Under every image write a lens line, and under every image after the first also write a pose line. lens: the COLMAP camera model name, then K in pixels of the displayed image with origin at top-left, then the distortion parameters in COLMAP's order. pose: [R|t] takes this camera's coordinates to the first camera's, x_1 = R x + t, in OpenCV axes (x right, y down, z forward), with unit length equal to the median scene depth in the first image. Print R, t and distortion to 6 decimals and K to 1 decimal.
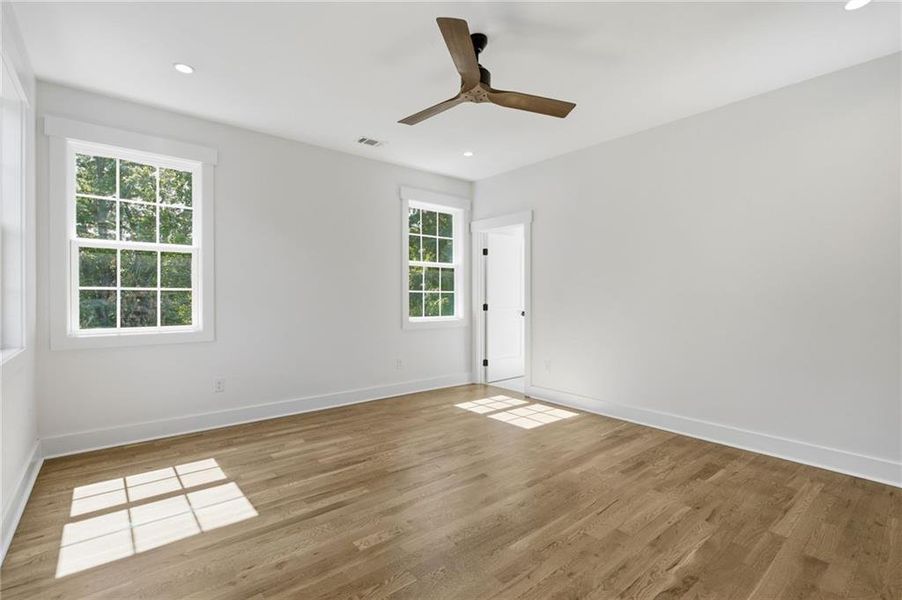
lens RADIAL K [[417.5, 0, 451.0], [0, 417.5, 300.0], [0, 0, 1]] dist [-0.003758, -0.000500]
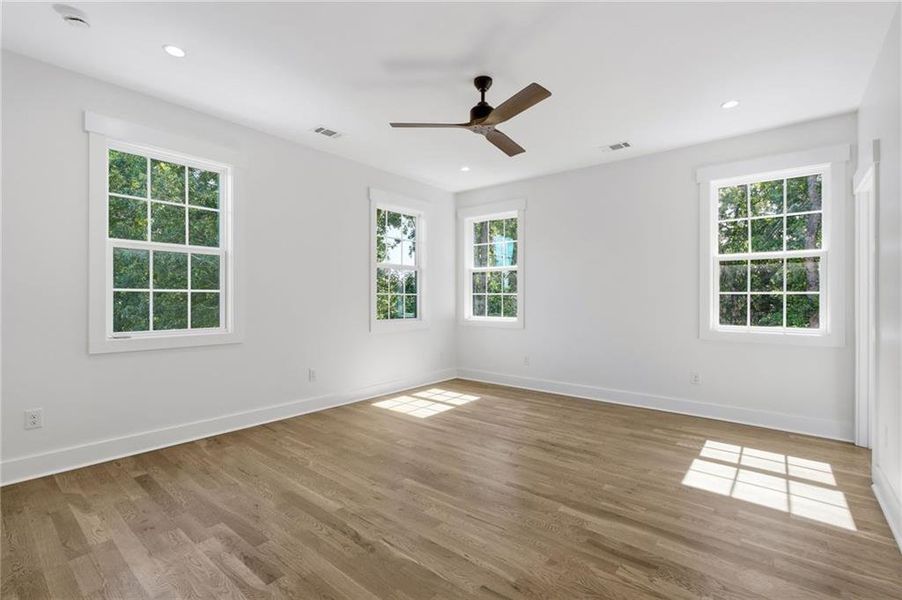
lens RADIAL K [[417.5, 0, 451.0], [0, 417.5, 300.0], [0, 0, 1]] dist [-0.003758, -0.000500]
pose [[0.179652, 0.008856, -0.983690, 0.840232], [-0.006804, 0.999947, 0.007760, -0.013019], [0.983707, 0.005299, 0.179702, 0.484063]]
